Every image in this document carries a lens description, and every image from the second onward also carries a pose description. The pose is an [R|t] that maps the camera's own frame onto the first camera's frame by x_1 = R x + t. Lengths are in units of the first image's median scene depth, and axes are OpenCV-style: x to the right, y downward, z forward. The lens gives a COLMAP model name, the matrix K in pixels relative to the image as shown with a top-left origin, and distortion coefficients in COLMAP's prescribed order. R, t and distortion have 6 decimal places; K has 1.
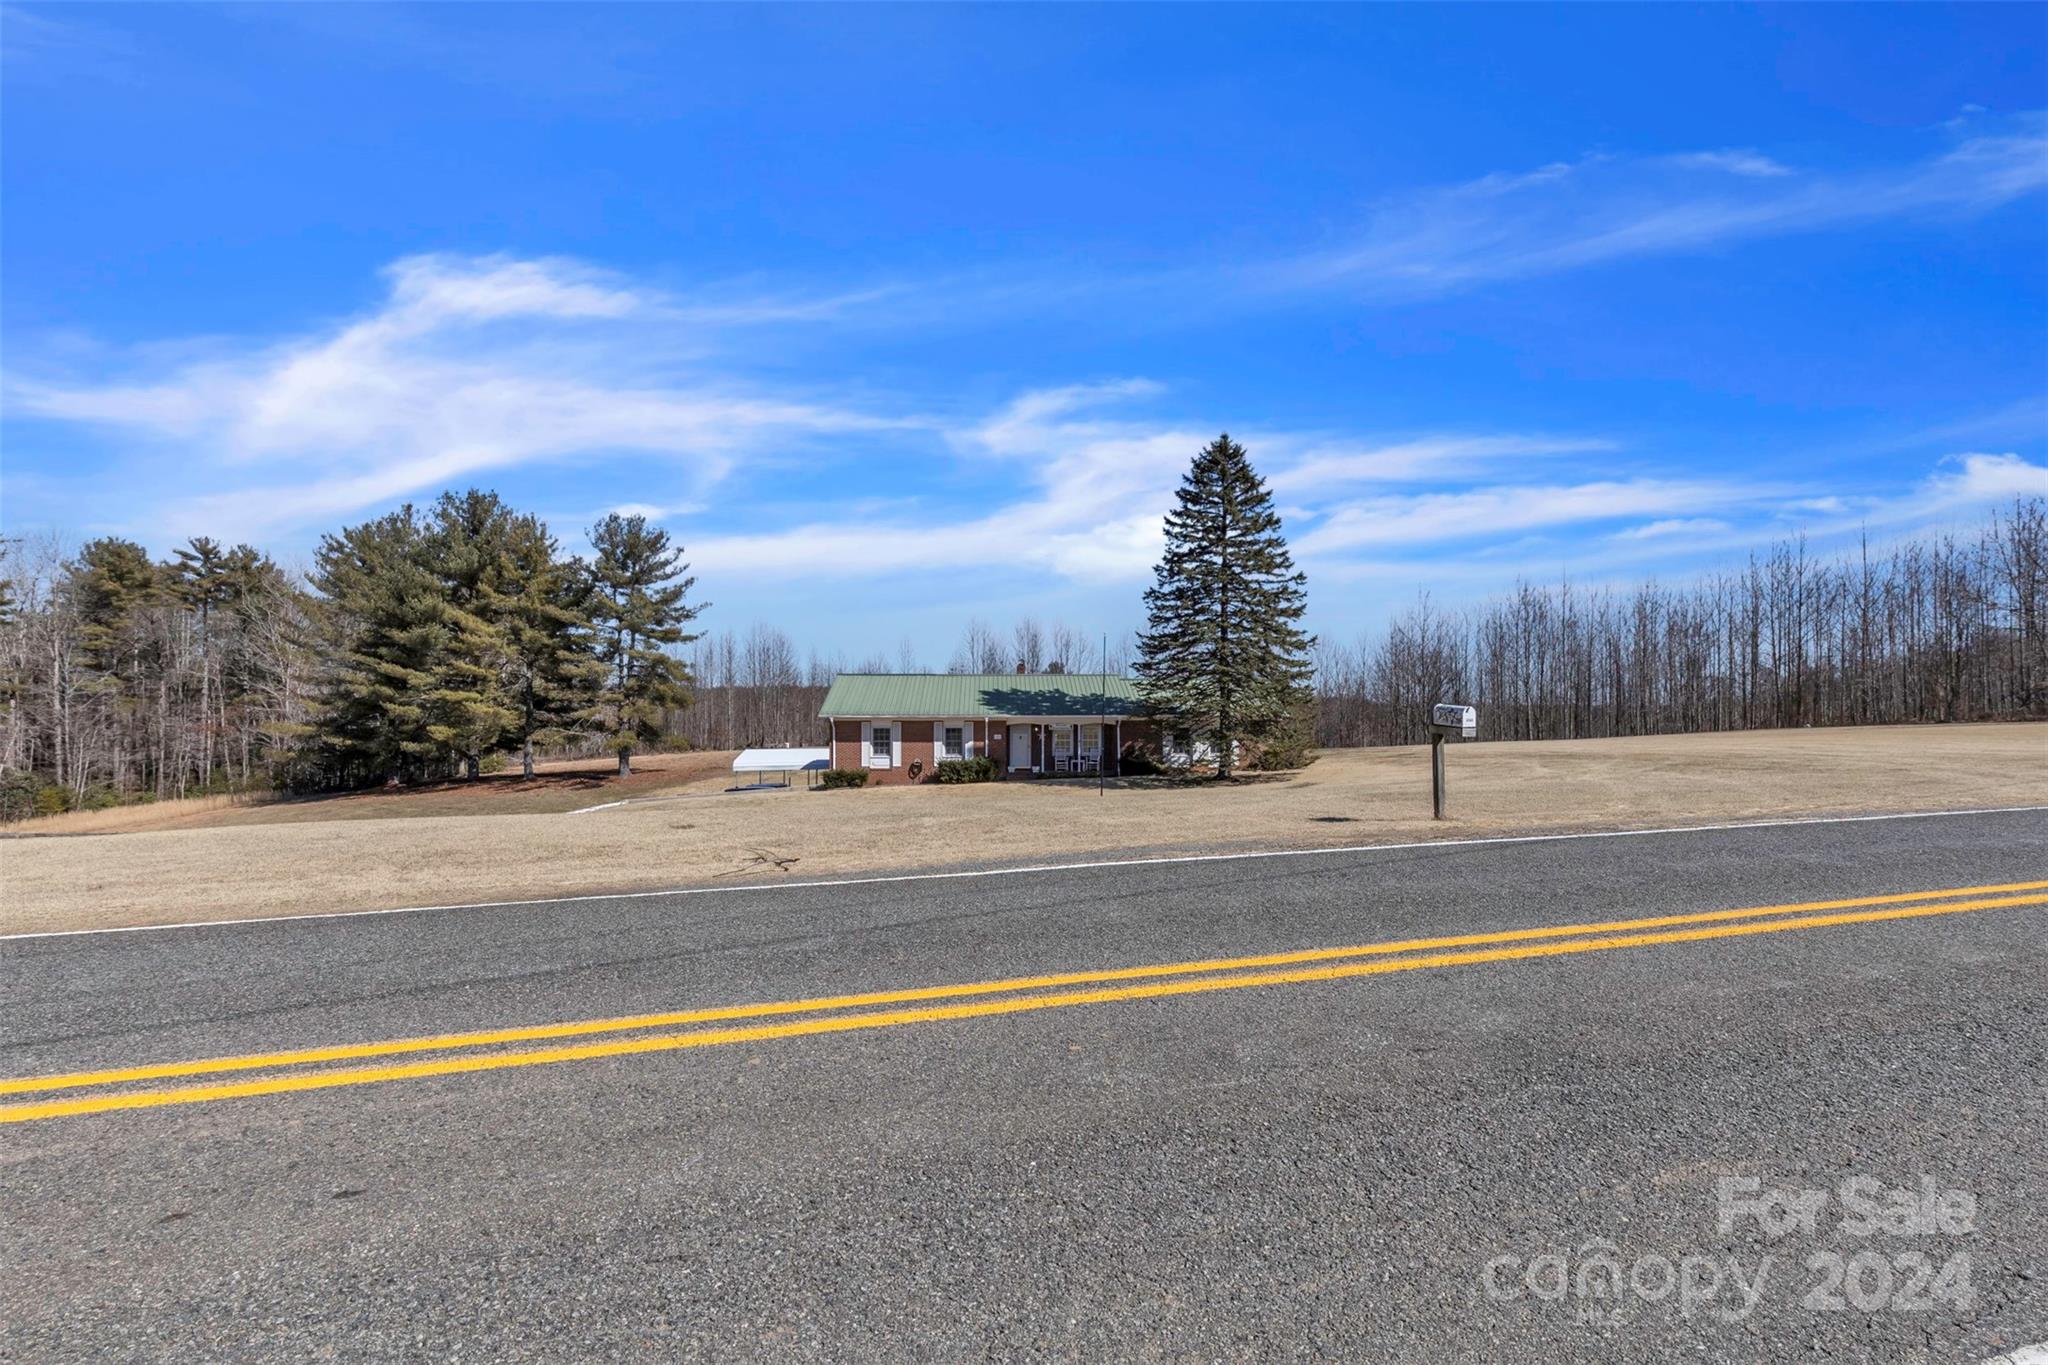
lens RADIAL K [[960.6, 0, 1025.8], [0, 960.6, 687.8], [0, 0, 1]] dist [0.001565, -0.000265]
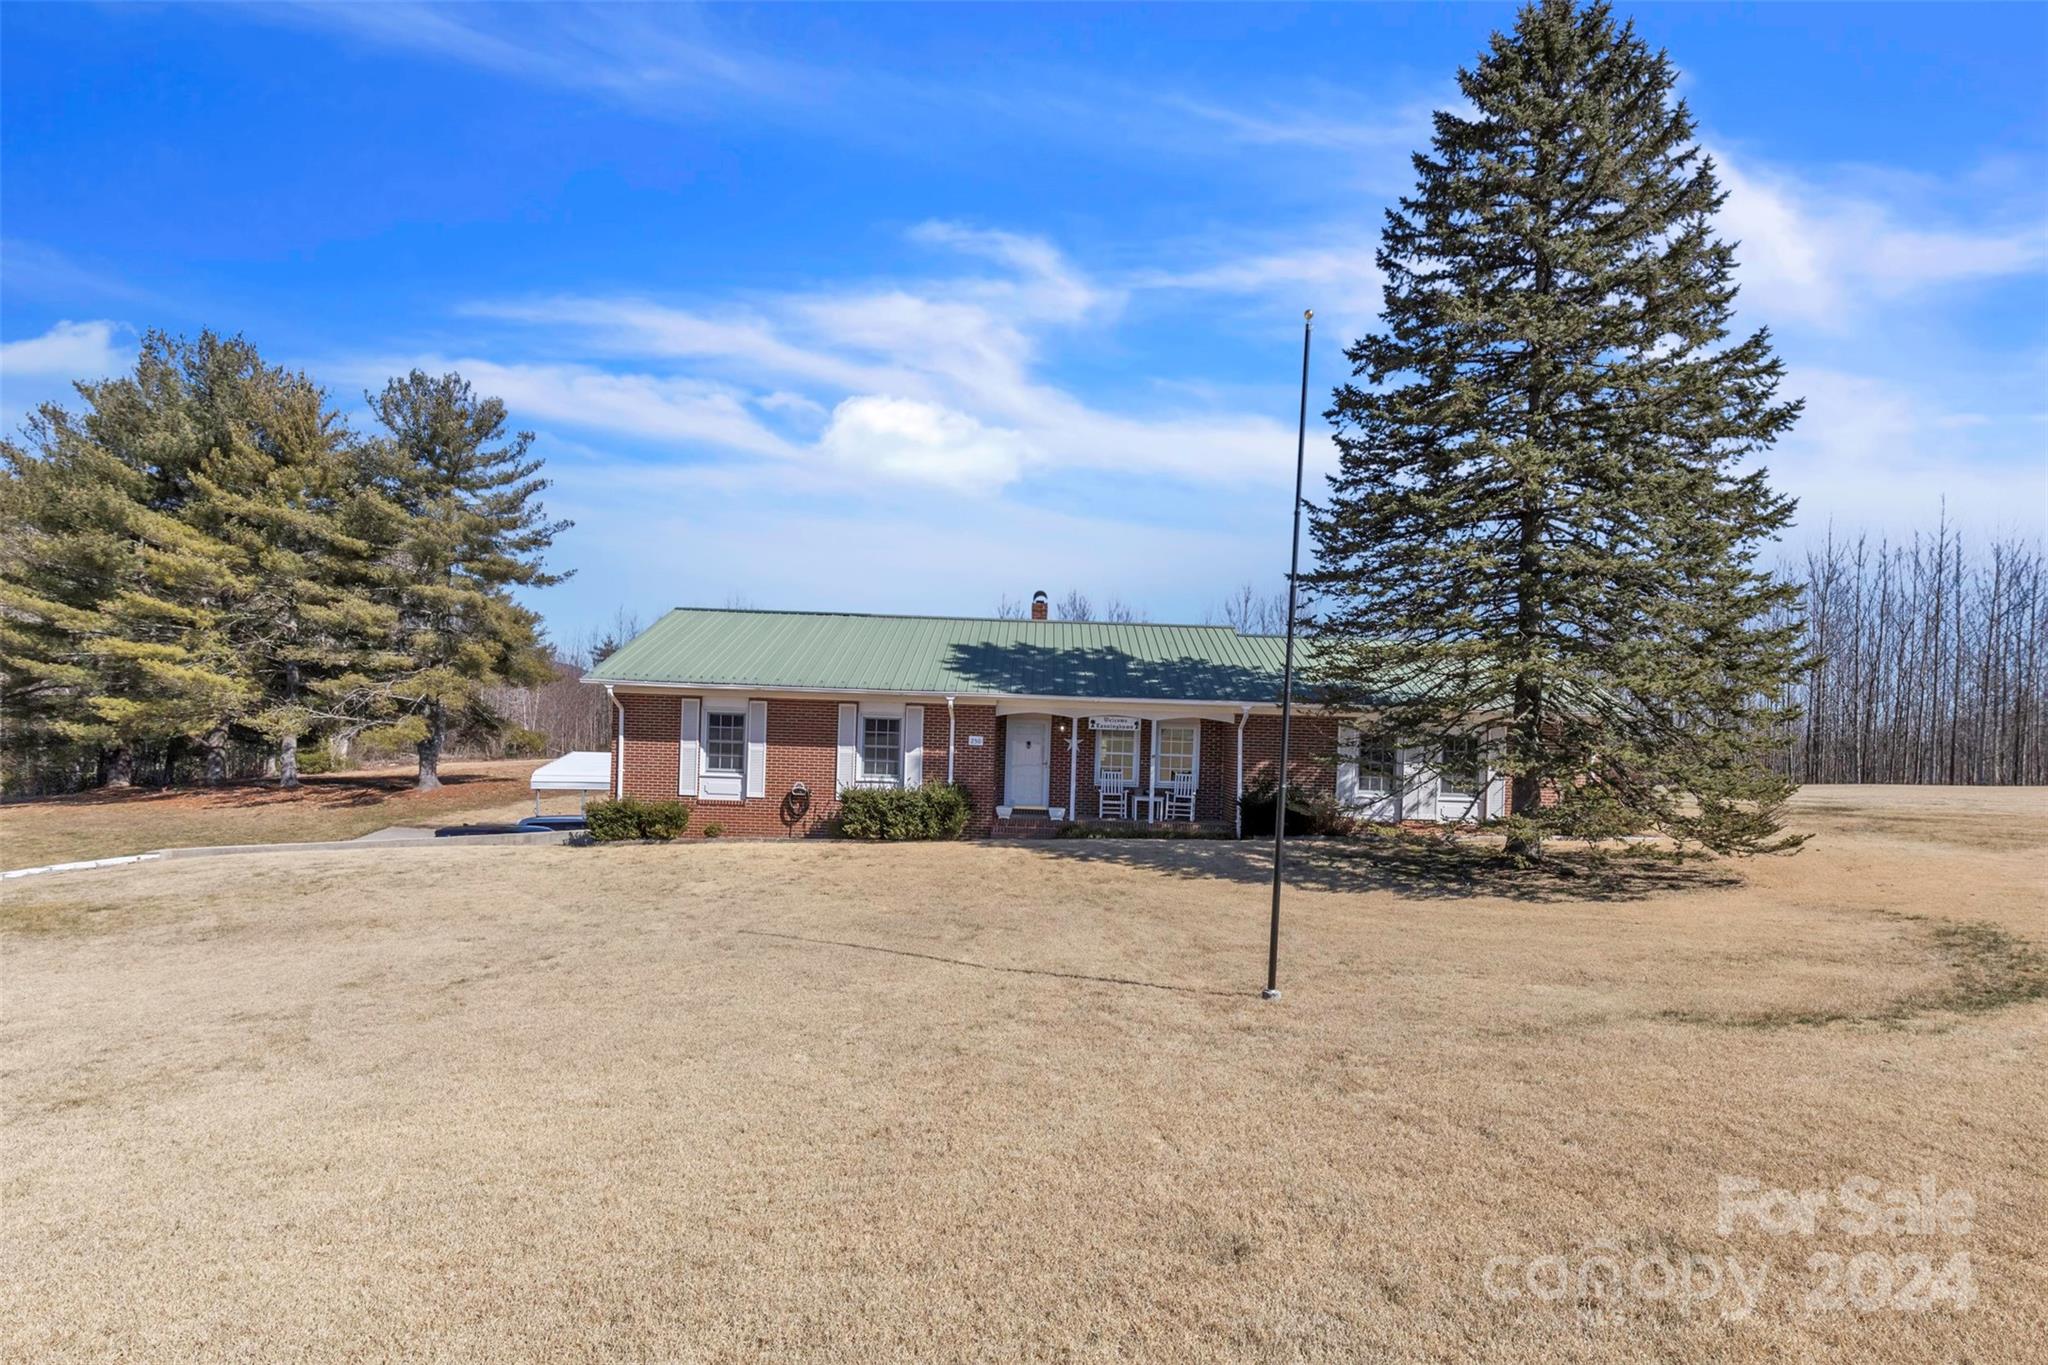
lens RADIAL K [[960.6, 0, 1031.8], [0, 960.6, 703.1], [0, 0, 1]] dist [0.001565, -0.000265]
pose [[0.998183, 0.030431, -0.052010, 0.020325], [-0.030331, 0.999536, 0.002710, 0.031118], [0.052069, -0.001127, 0.998643, 0.541640]]
